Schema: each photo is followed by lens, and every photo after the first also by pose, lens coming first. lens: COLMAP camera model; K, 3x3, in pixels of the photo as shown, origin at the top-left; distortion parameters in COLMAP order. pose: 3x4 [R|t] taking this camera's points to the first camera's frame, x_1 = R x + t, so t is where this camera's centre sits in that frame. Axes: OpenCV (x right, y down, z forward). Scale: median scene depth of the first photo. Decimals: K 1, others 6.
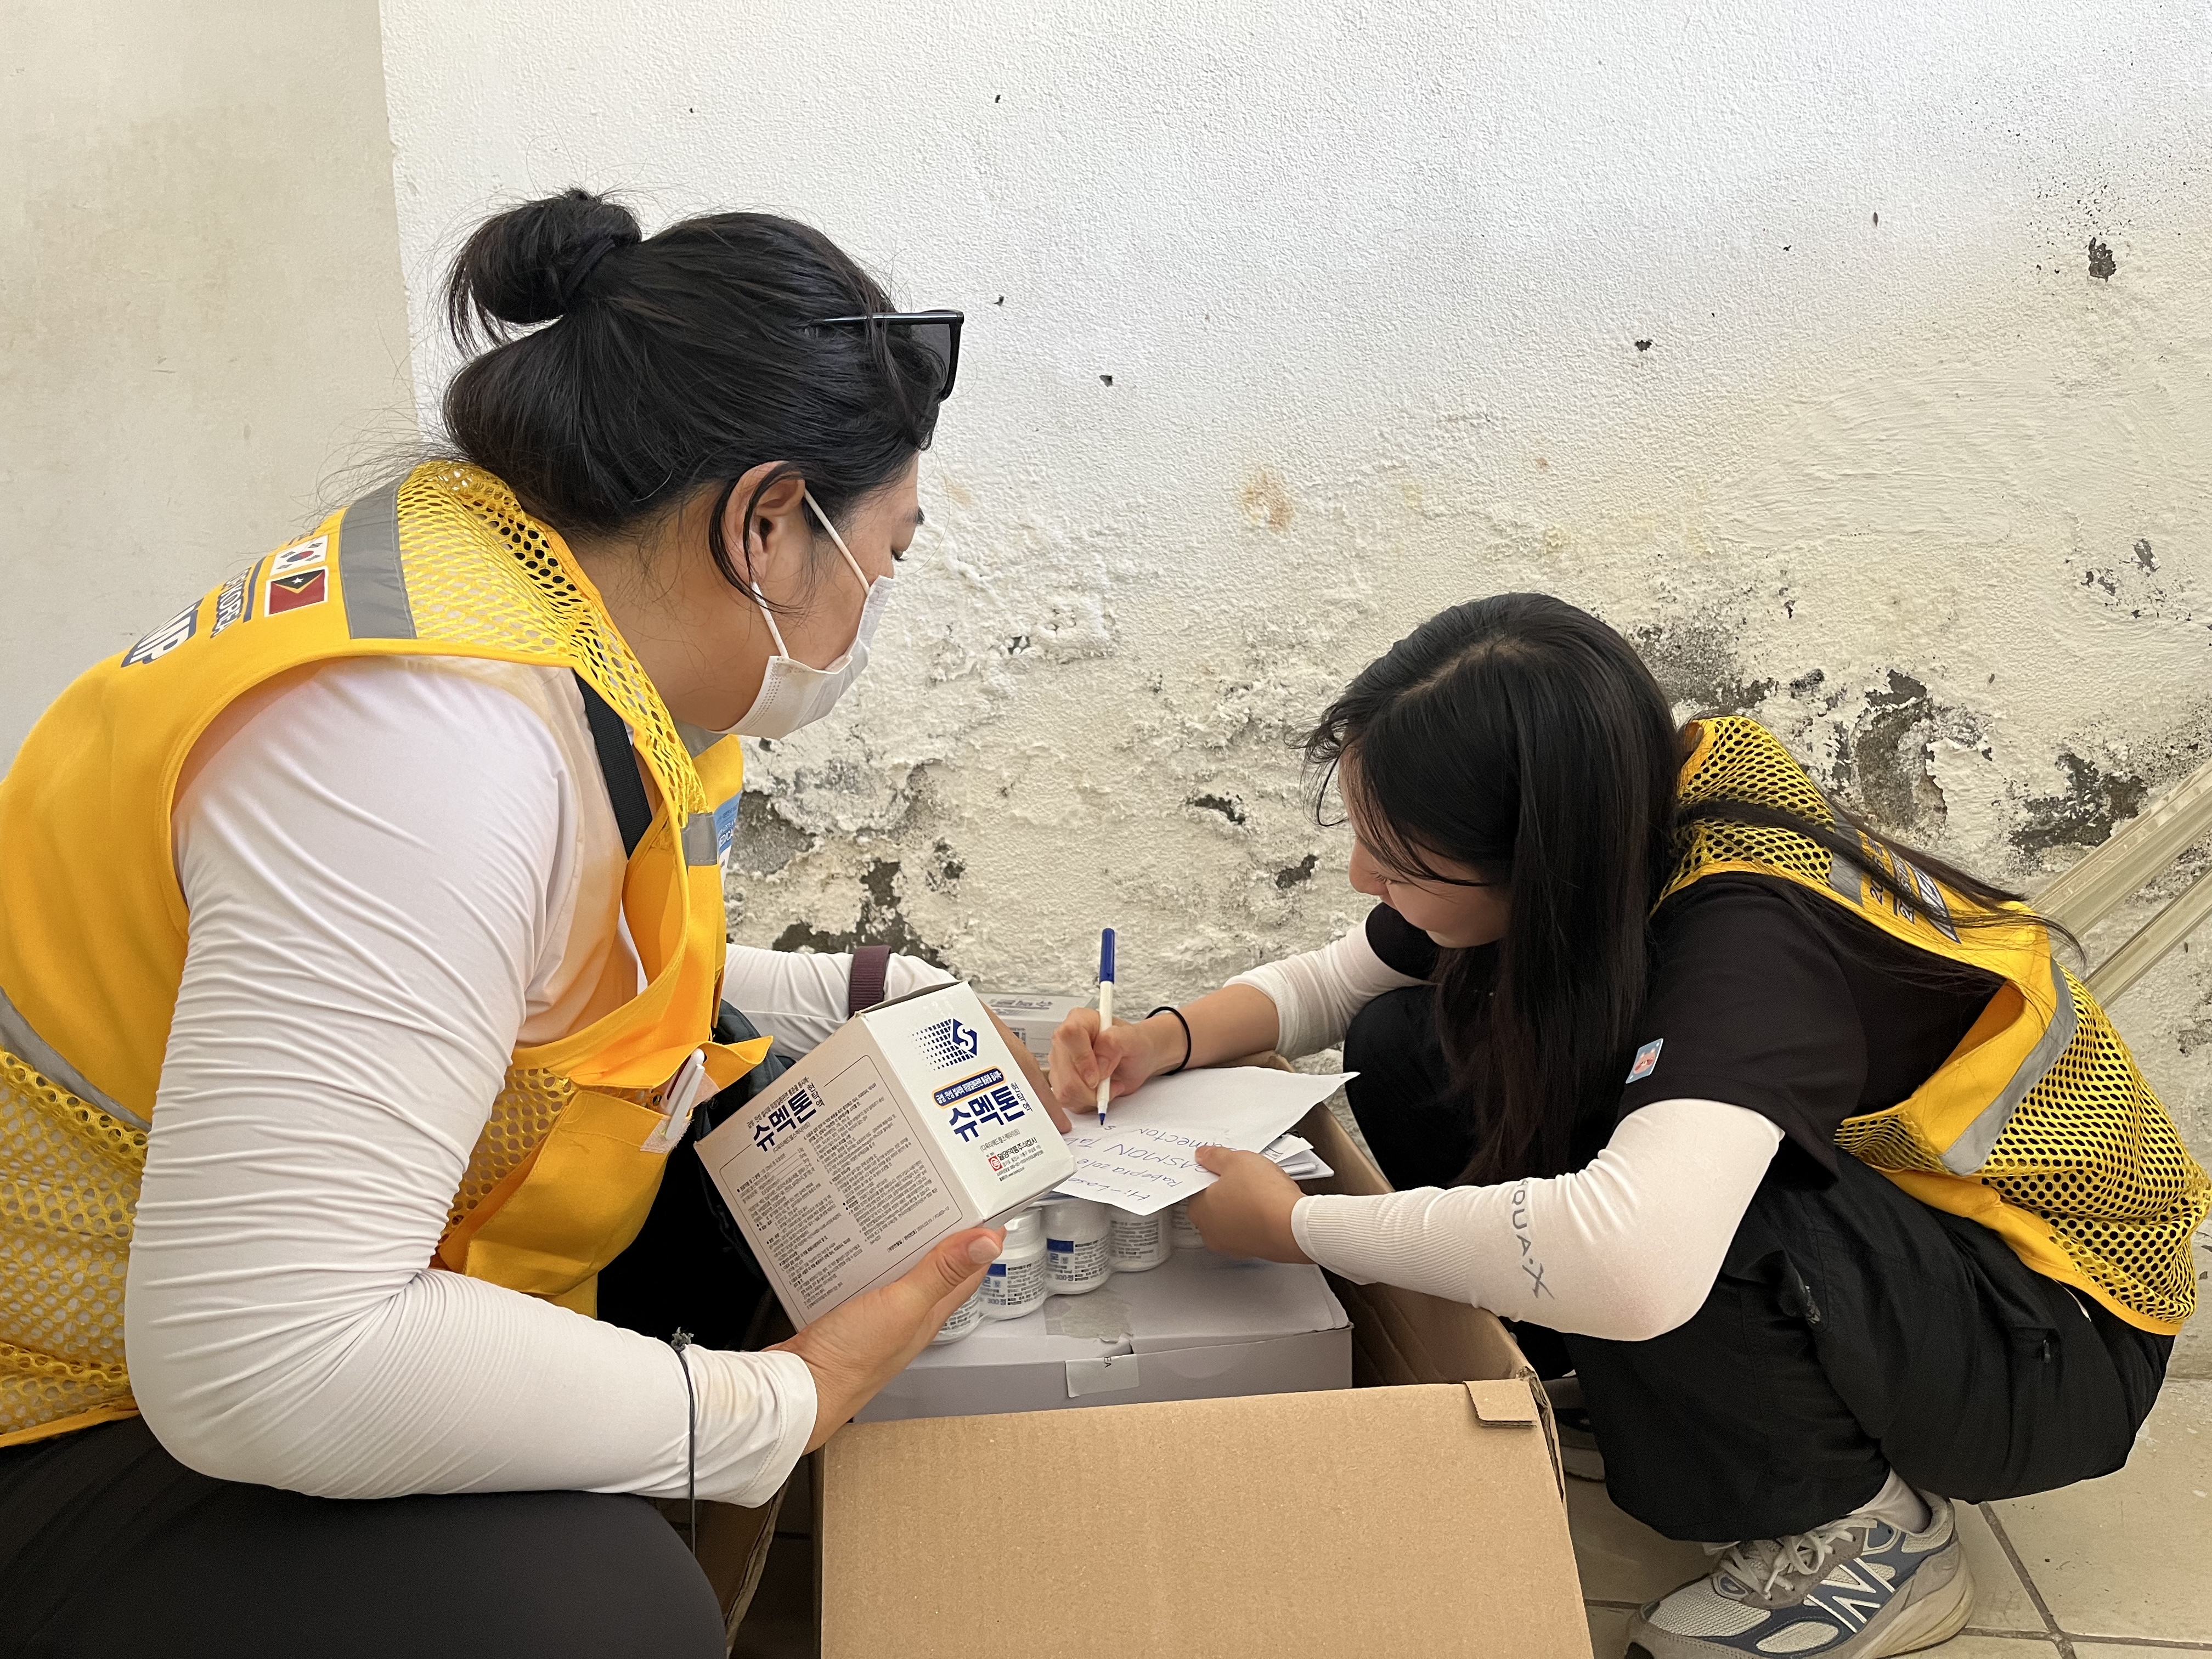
lens RADIAL K [[1577.5, 0, 1105.5], [0, 1577.5, 949.8], [0, 0, 1]] dist [0.012782, -0.003489]
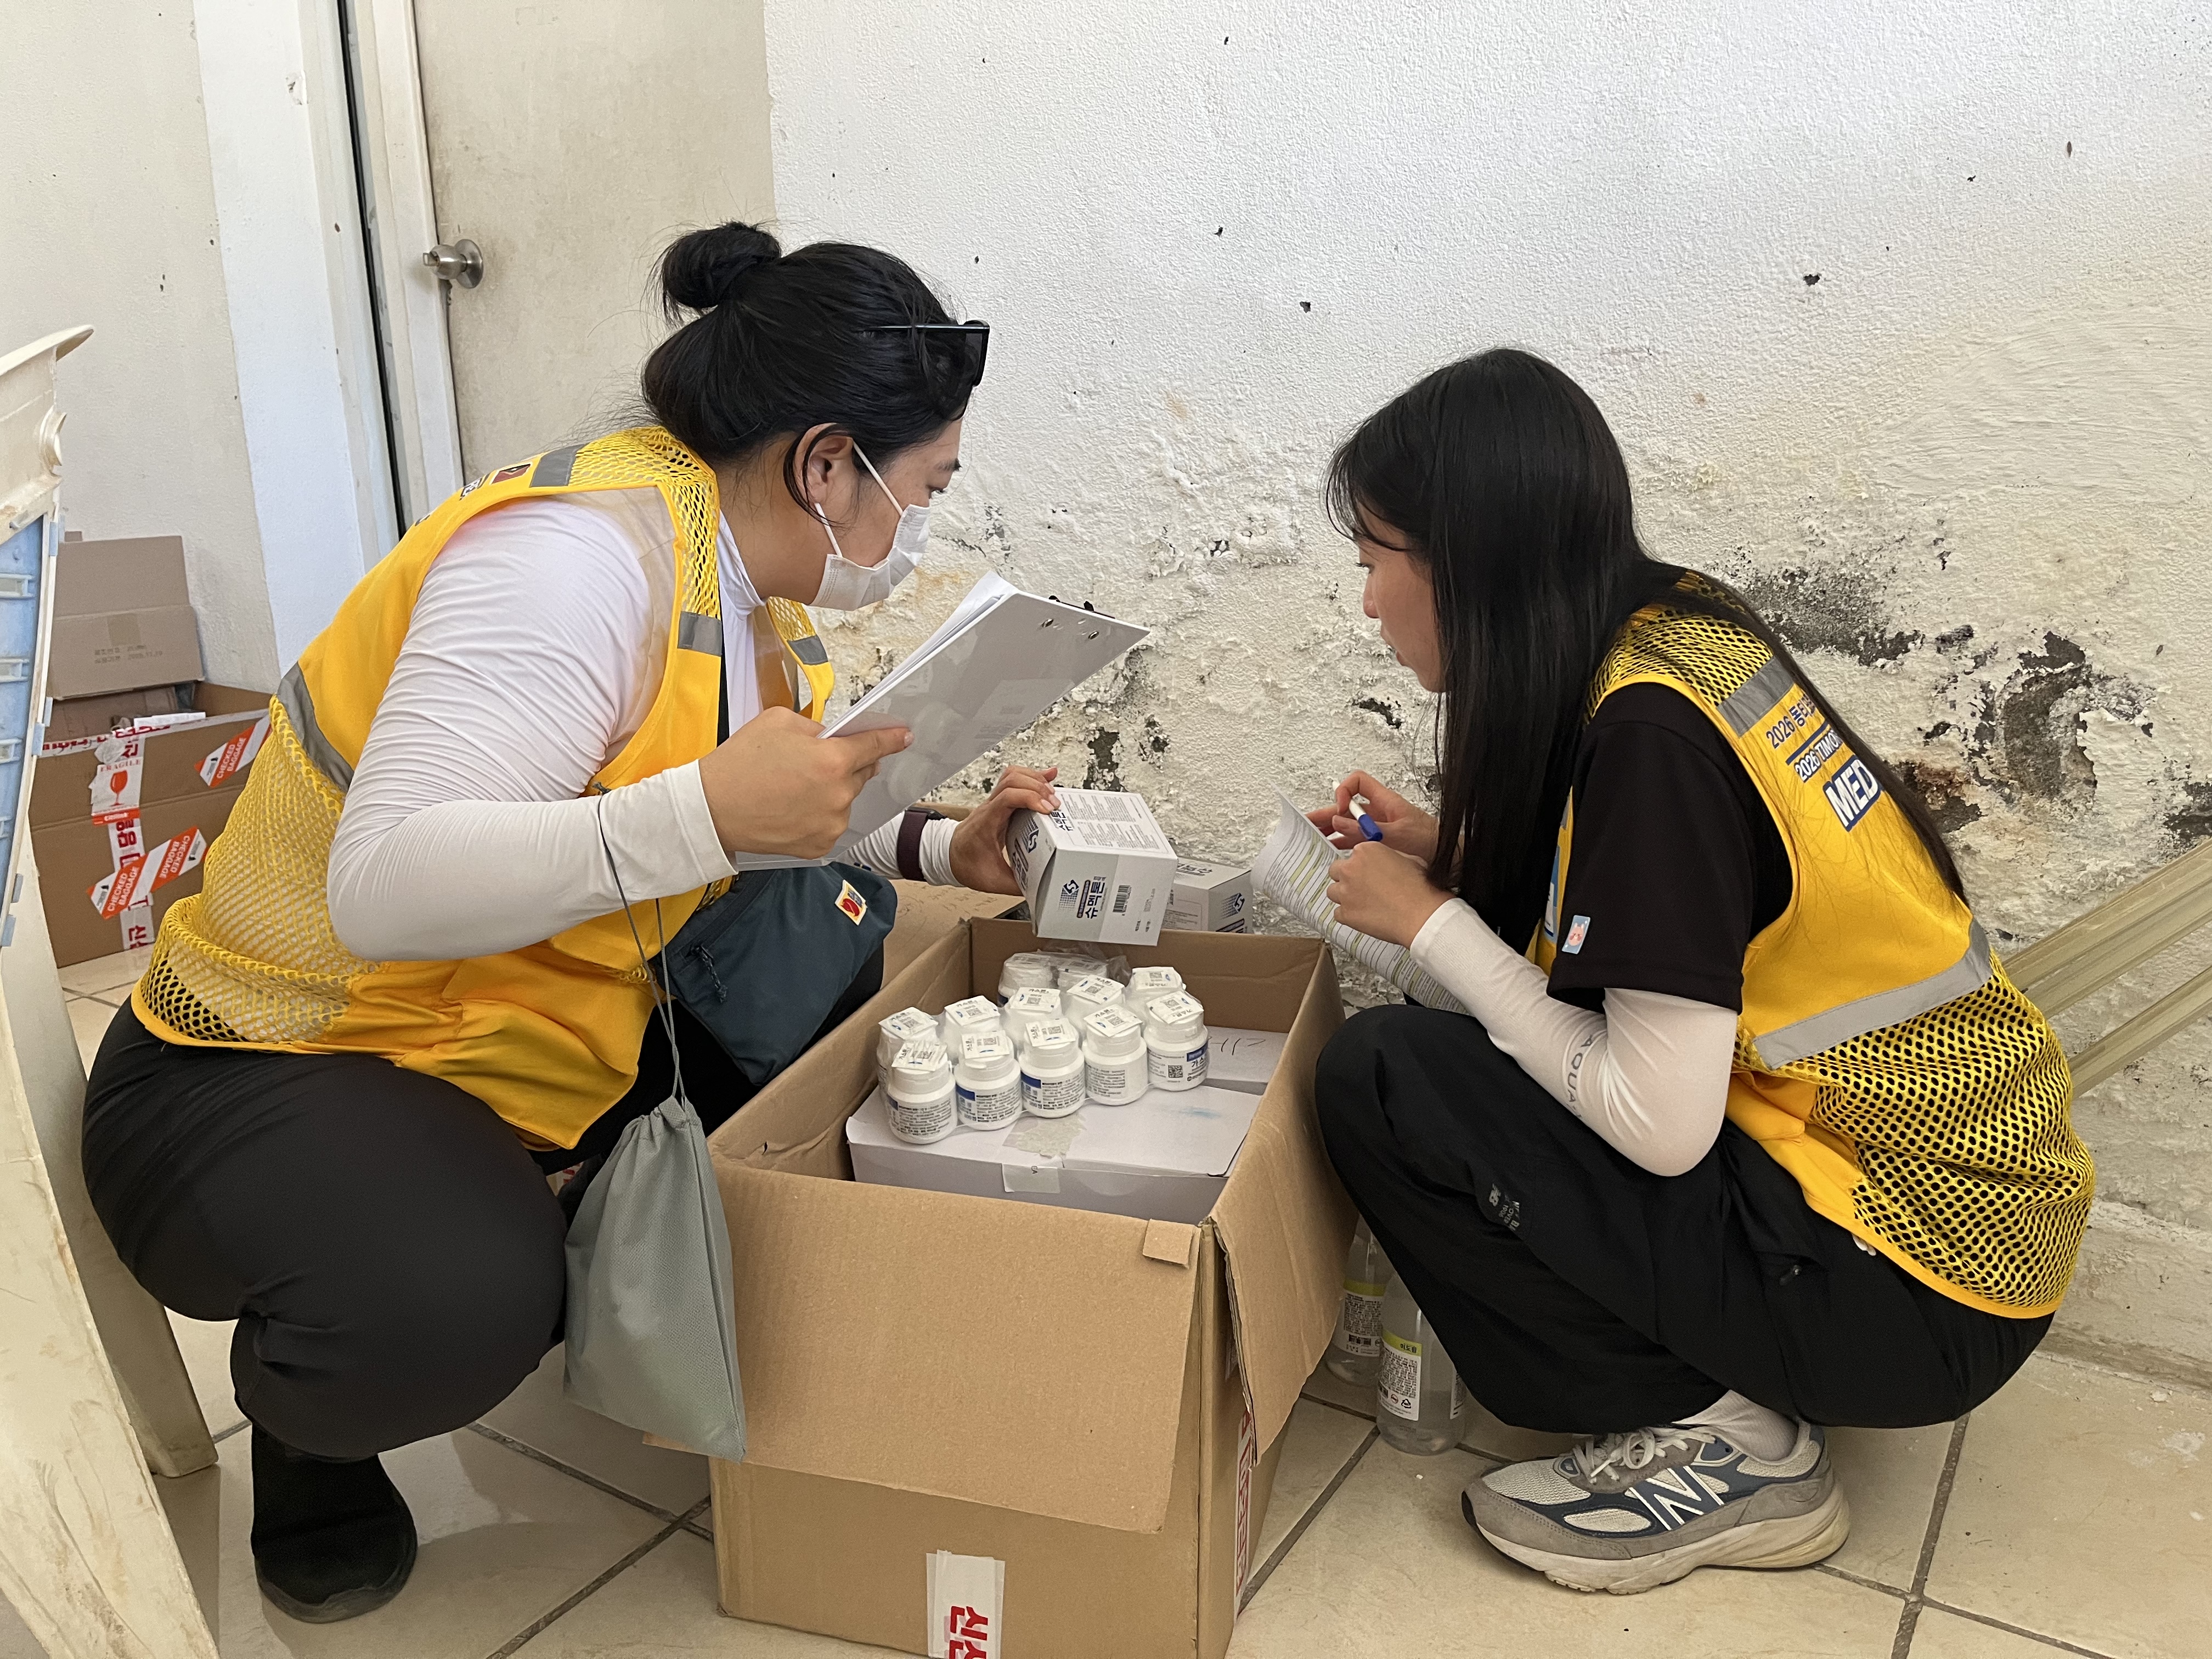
lens RADIAL K [[1577.5, 0, 1105.5], [0, 1577.5, 949.8], [0, 0, 1]] dist [0.012782, -0.003489]
pose [[0.934667, 0.135536, -0.328675, 0.299385], [-0.097567, 0.986773, 0.129461, -0.054896], [0.341875, -0.088935, 0.935528, -0.101791]]
